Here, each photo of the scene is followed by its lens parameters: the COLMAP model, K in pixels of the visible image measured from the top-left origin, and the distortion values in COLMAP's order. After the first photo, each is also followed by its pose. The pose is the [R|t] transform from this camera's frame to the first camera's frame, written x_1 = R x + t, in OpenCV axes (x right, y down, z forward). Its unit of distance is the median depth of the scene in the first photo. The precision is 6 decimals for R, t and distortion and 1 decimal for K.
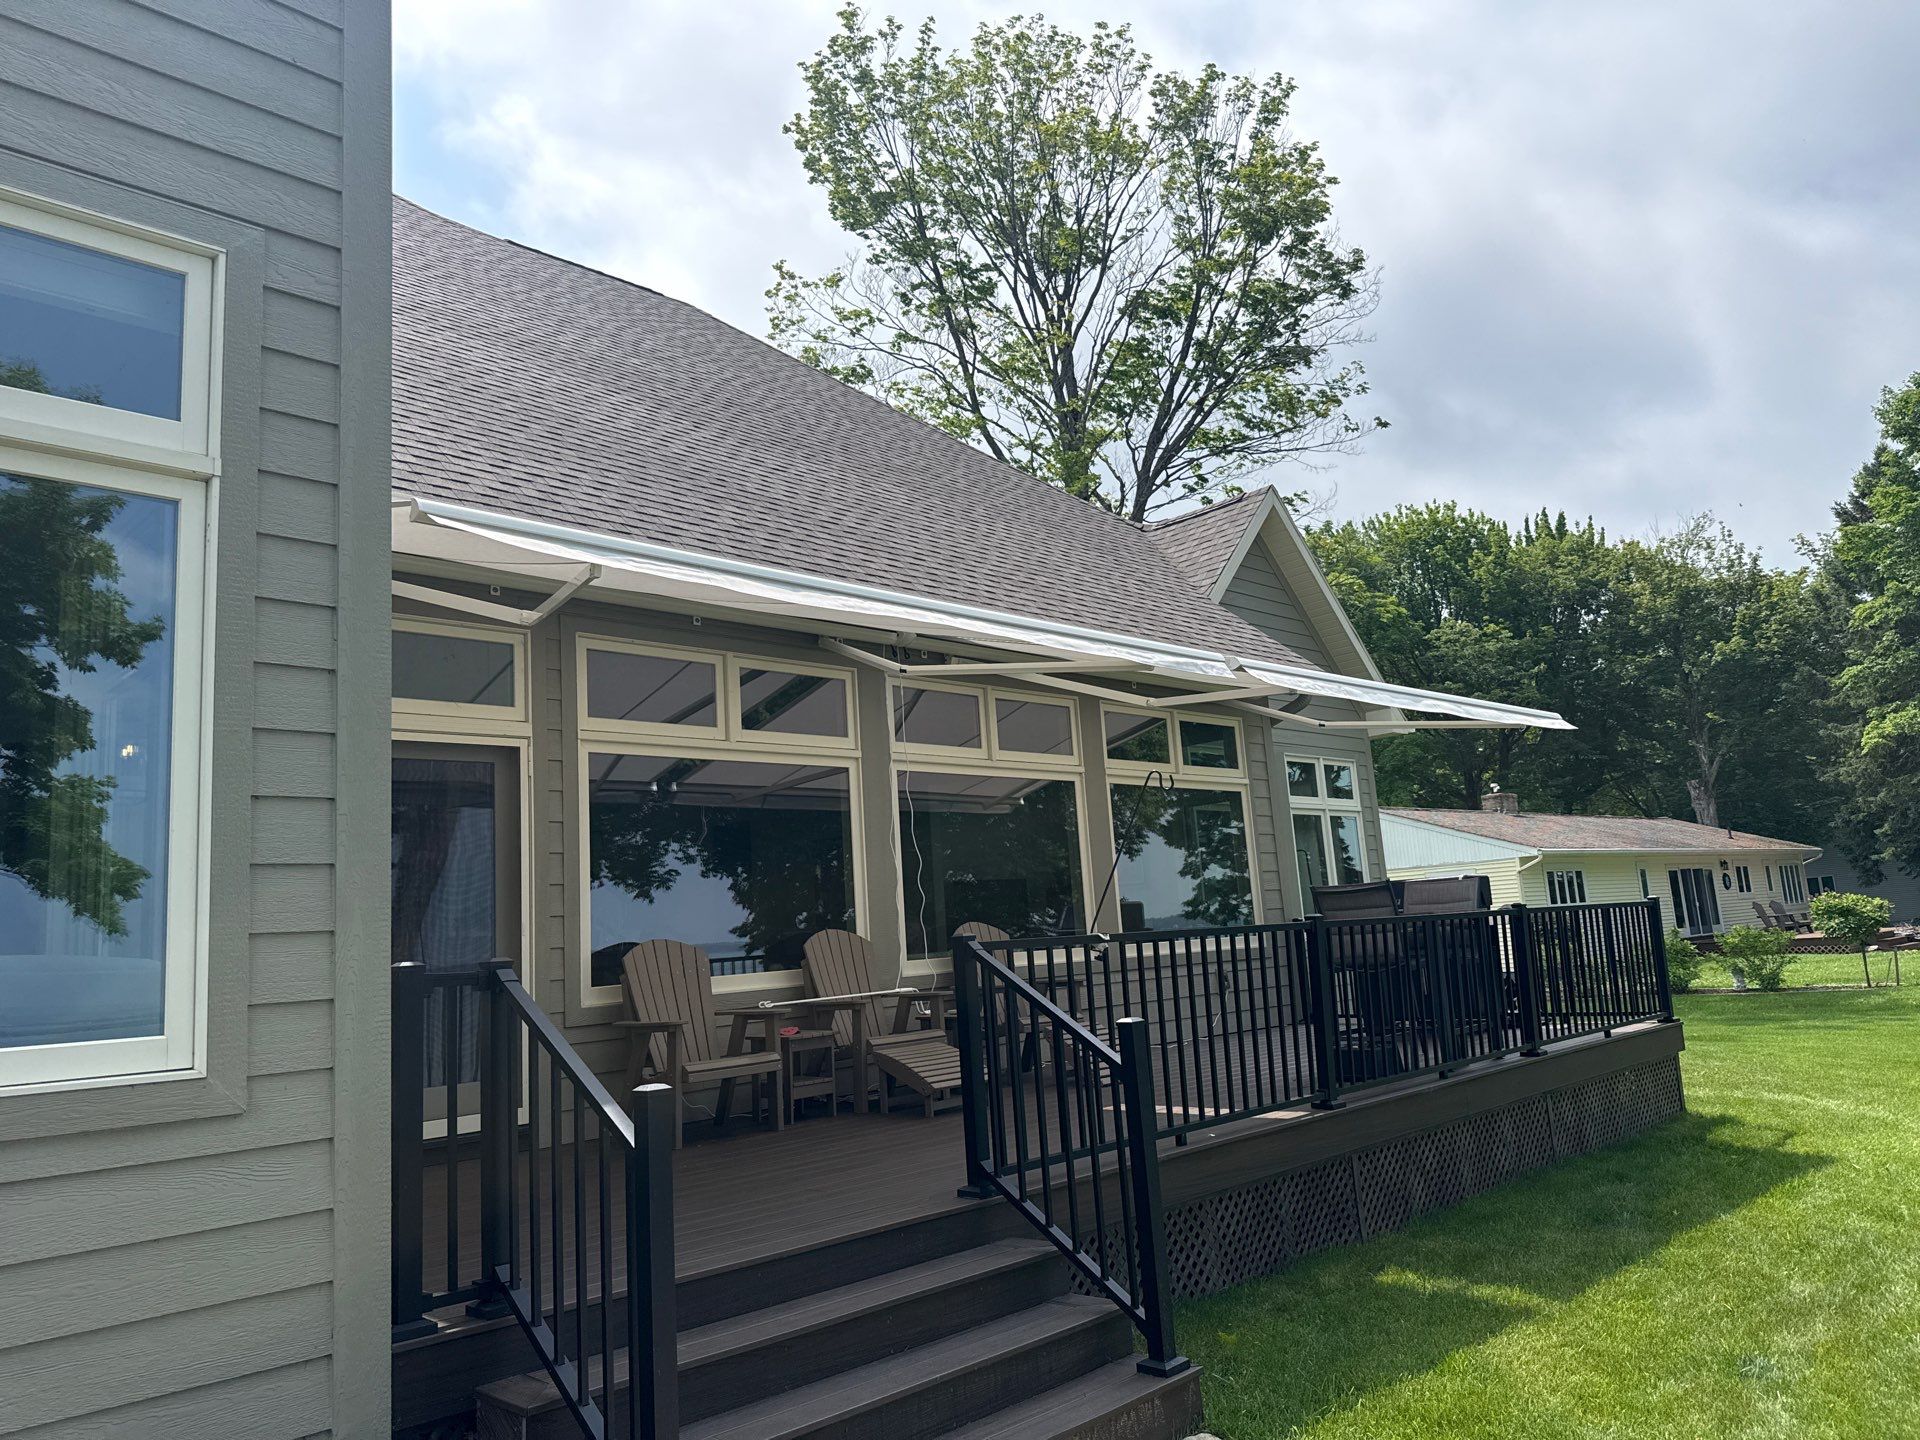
lens RADIAL K [[1365.7, 0, 974.9], [0, 1365.7, 715.1], [0, 0, 1]] dist [0.046467, -0.060662]
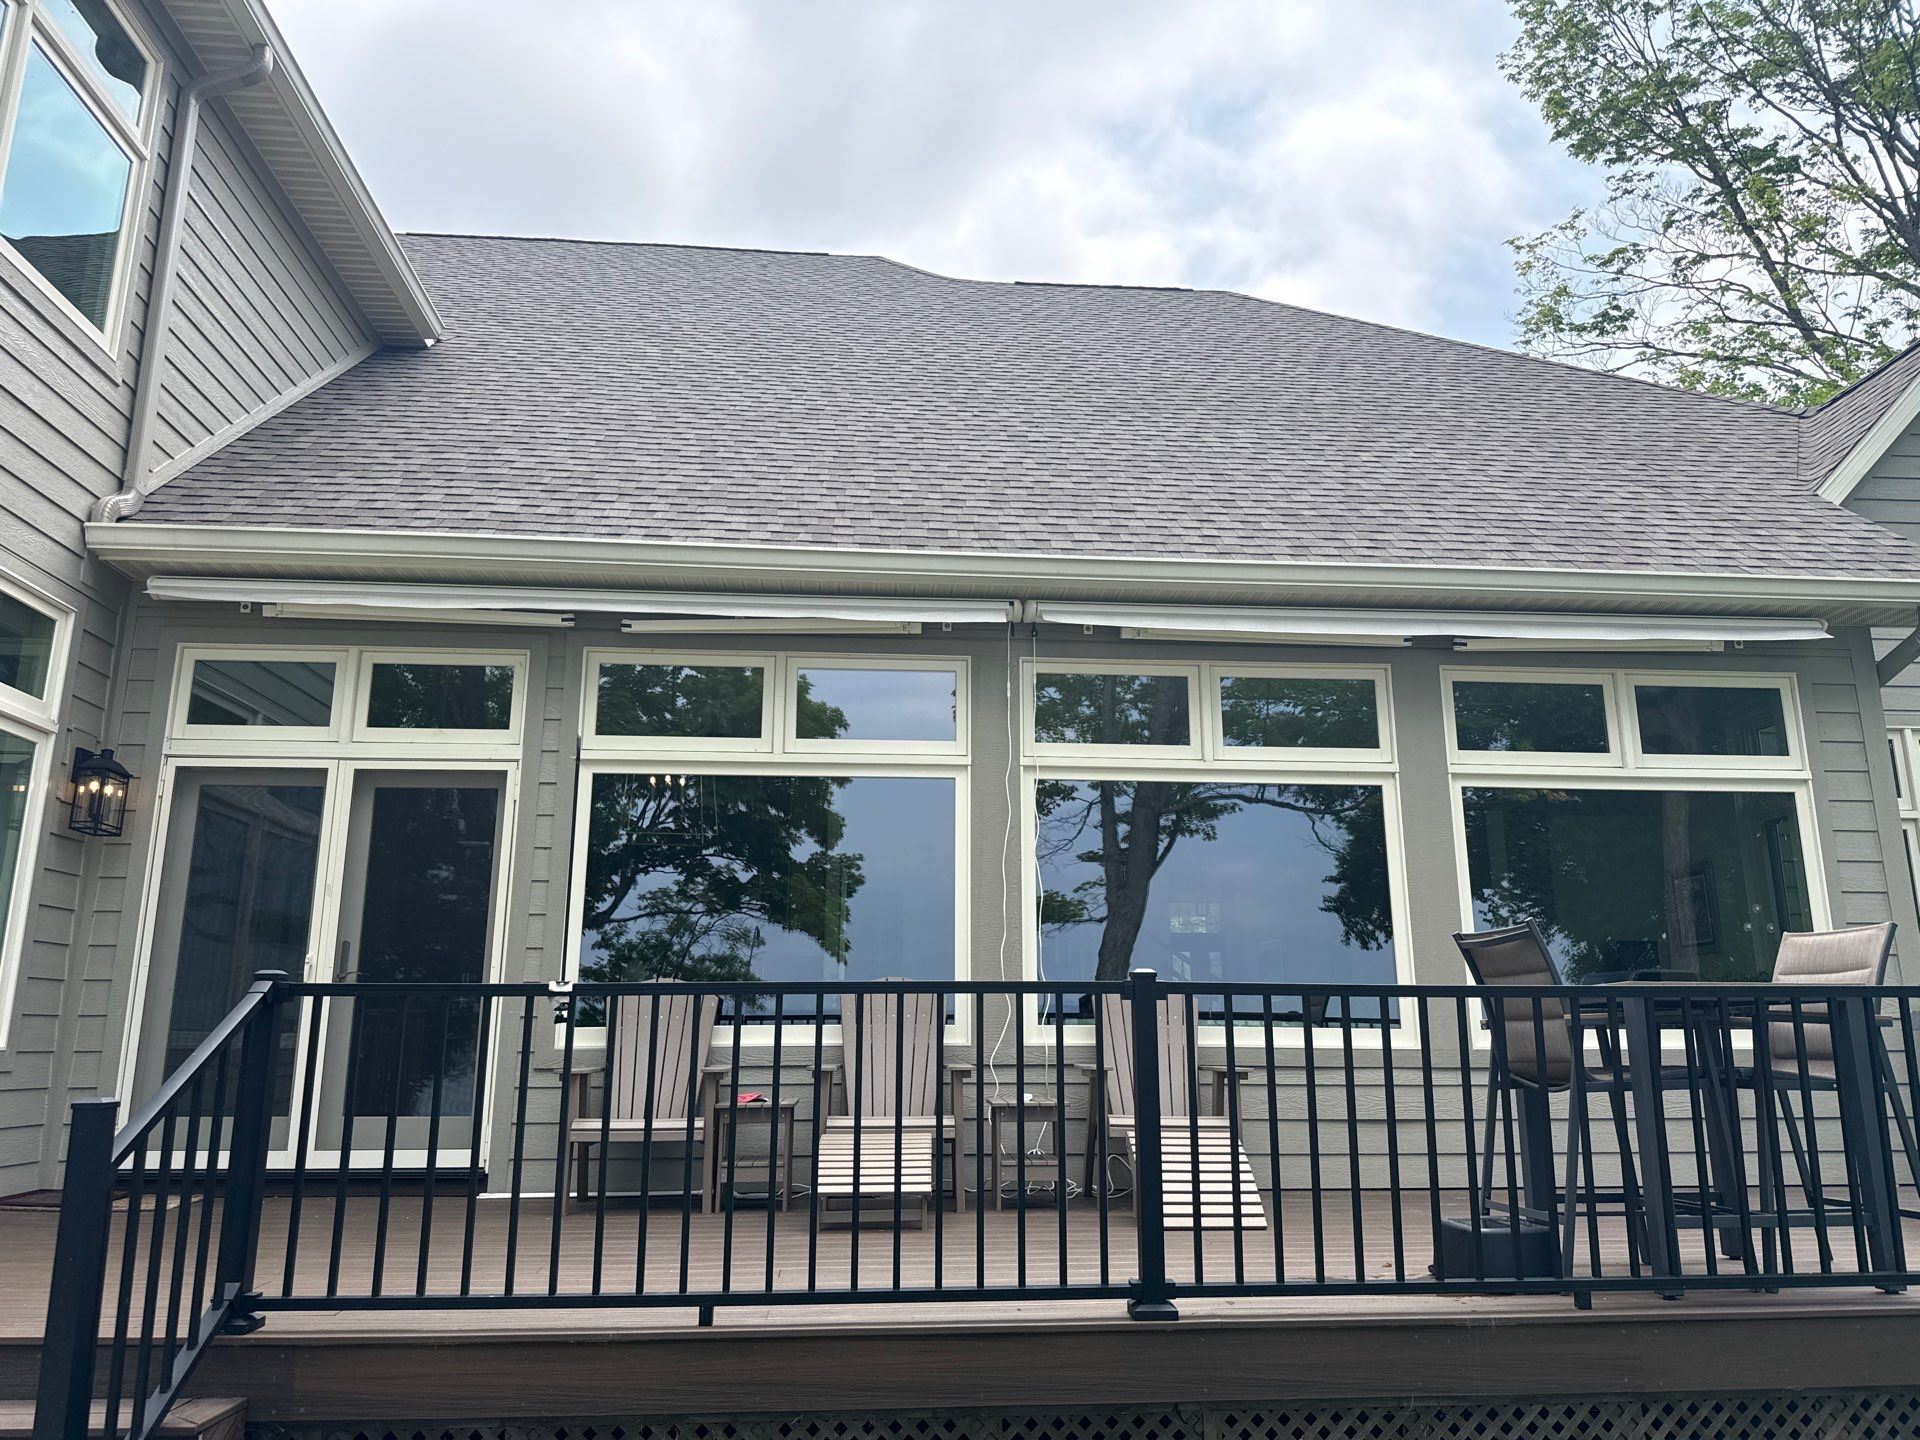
lens RADIAL K [[1365.7, 0, 979.0], [0, 1365.7, 710.0], [0, 0, 1]] dist [0.046467, -0.060662]
pose [[0.744913, -0.085490, -0.661661, 0.127019], [0.058933, 0.996311, -0.062380, 0.013817], [0.664553, 0.007474, 0.747203, 0.113493]]
